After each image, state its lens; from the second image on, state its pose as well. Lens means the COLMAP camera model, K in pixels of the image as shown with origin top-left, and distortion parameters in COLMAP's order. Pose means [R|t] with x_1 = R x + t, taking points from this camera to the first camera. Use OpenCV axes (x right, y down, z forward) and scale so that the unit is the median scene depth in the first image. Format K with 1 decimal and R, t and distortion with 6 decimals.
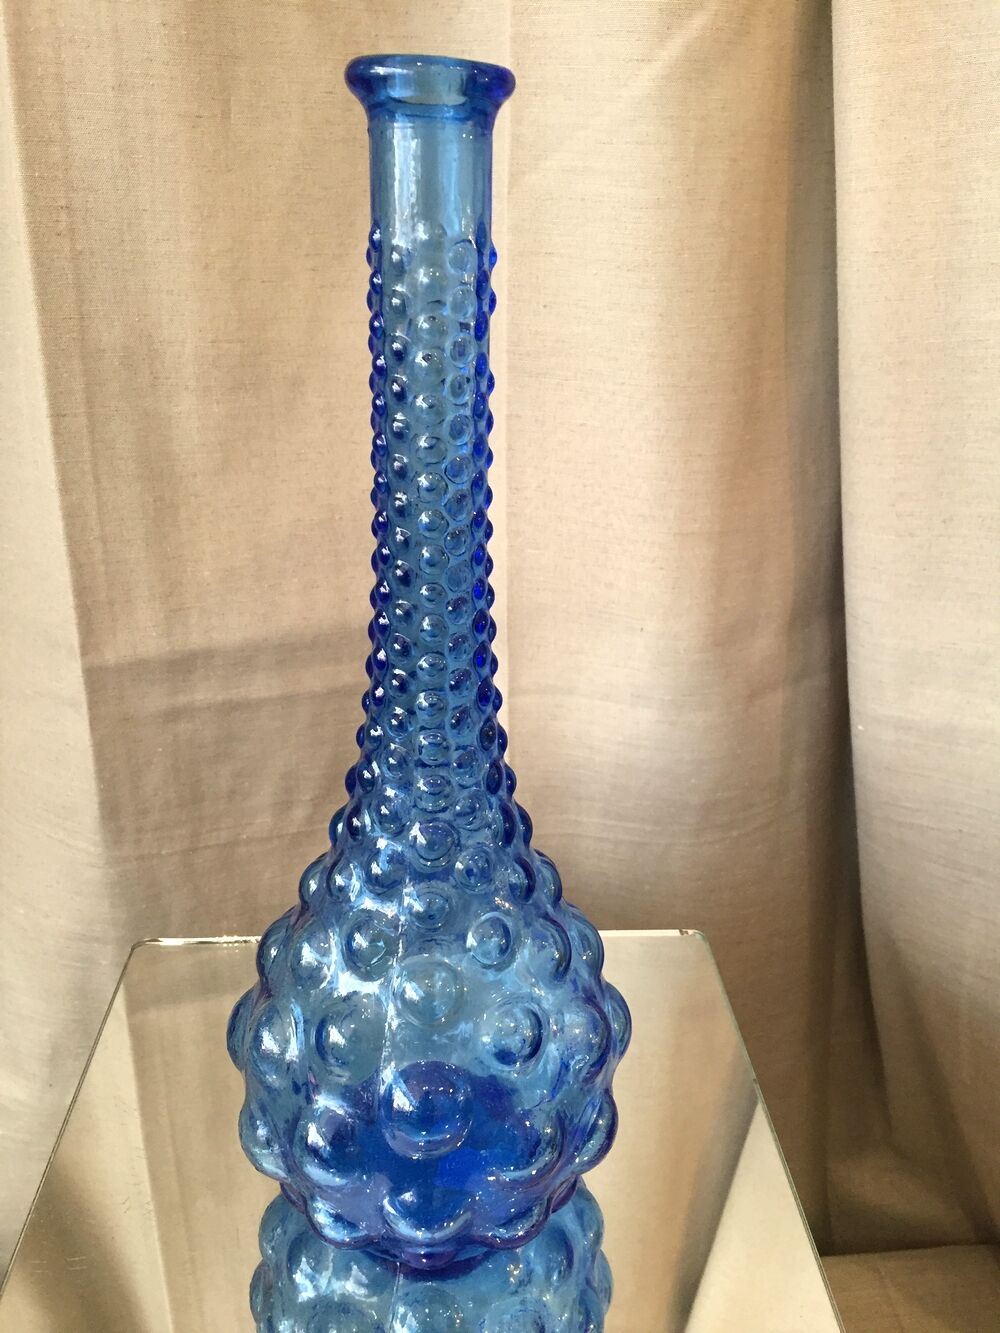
lens RADIAL K [[1143.6, 0, 501.2], [0, 1143.6, 668.7], [0, 0, 1]] dist [0.082582, -0.117140]
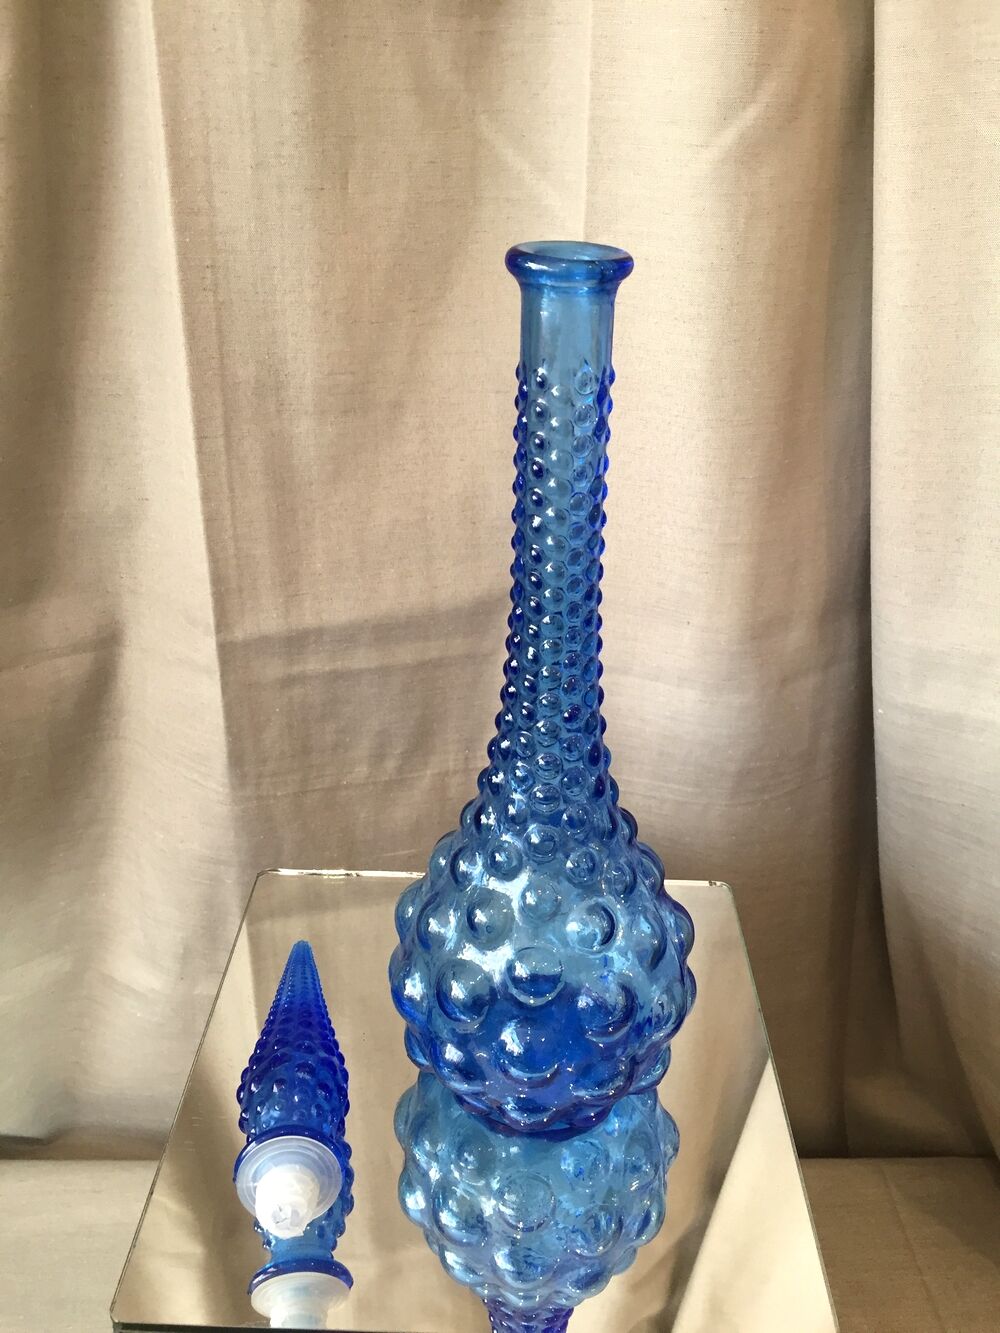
lens RADIAL K [[1143.6, 0, 500.5], [0, 1143.6, 666.5], [0, 0, 1]] dist [0.082582, -0.117140]
pose [[0.997112, 0.031653, -0.069030, 0.015256], [-0.026361, 0.996739, 0.076271, -0.075543], [0.071219, -0.074231, 0.994695, -0.170804]]
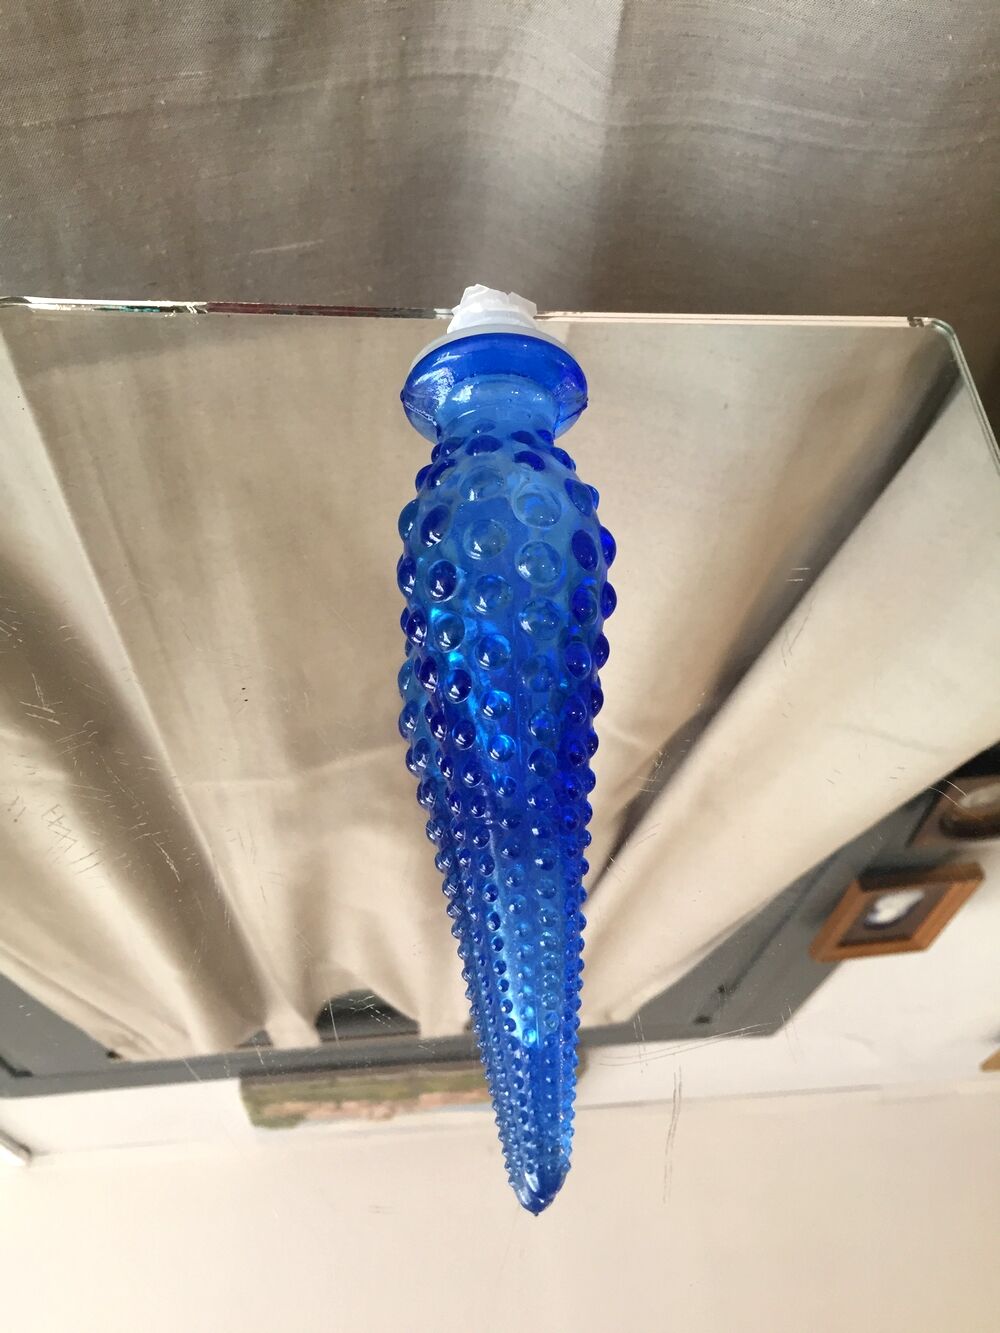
lens RADIAL K [[1143.6, 0, 498.1], [0, 1143.6, 662.5], [0, 0, 1]] dist [0.082582, -0.117140]
pose [[0.998454, 0.028898, 0.047486, -0.080839], [-0.050717, 0.823277, 0.565370, 0.042824], [-0.022756, -0.566904, 0.823469, 0.388404]]
